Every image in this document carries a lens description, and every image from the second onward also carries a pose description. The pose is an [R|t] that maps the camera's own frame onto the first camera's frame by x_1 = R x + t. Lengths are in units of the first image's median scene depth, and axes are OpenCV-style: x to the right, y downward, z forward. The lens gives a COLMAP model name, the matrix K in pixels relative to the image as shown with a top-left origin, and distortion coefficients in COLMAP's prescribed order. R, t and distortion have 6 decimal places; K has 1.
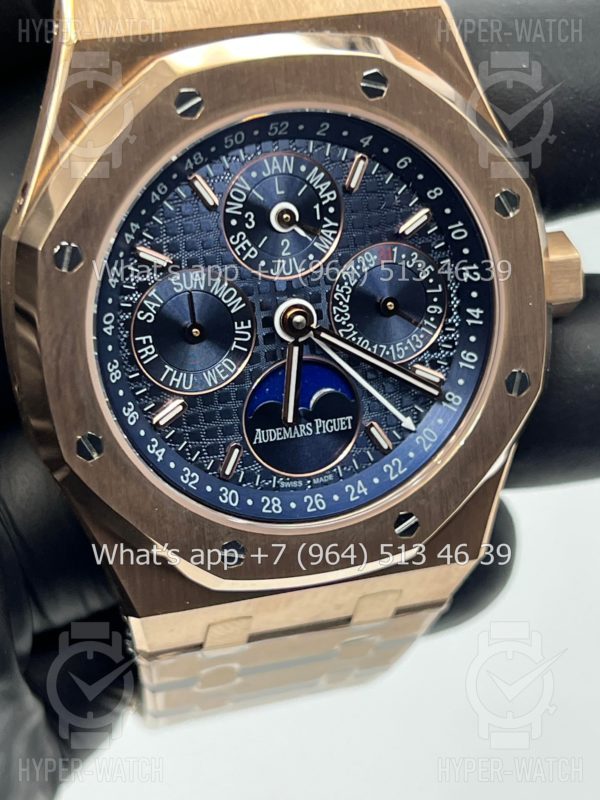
lens RADIAL K [[1884.9, 0, 297.3], [0, 1884.9, 399.0], [0, 0, 1]] dist [0.217691, 0.000000]
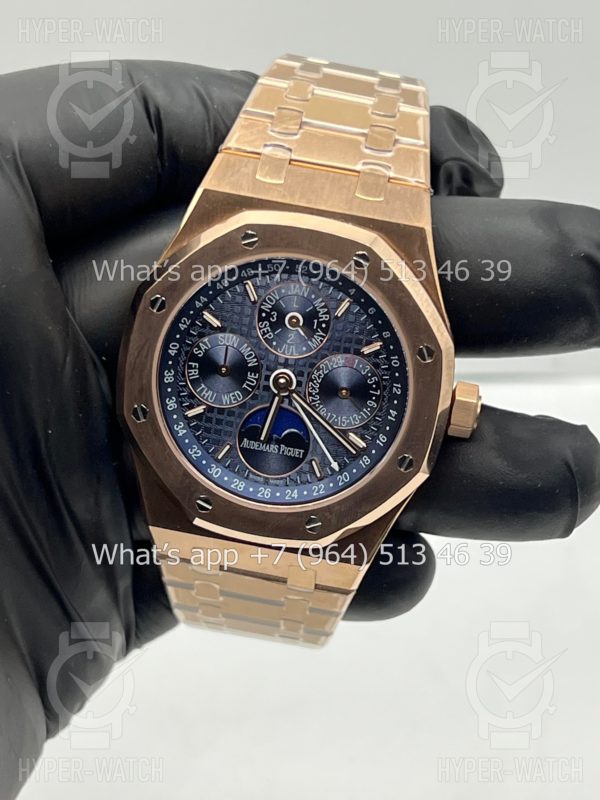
lens RADIAL K [[1884.9, 0, 297.6], [0, 1884.9, 391.1], [0, 0, 1]] dist [0.217691, 0.000000]
pose [[0.898901, 0.296178, -0.322887, 0.549460], [-0.321298, 0.946617, -0.026163, 0.005110], [0.297901, 0.127261, 0.946076, -0.565492]]
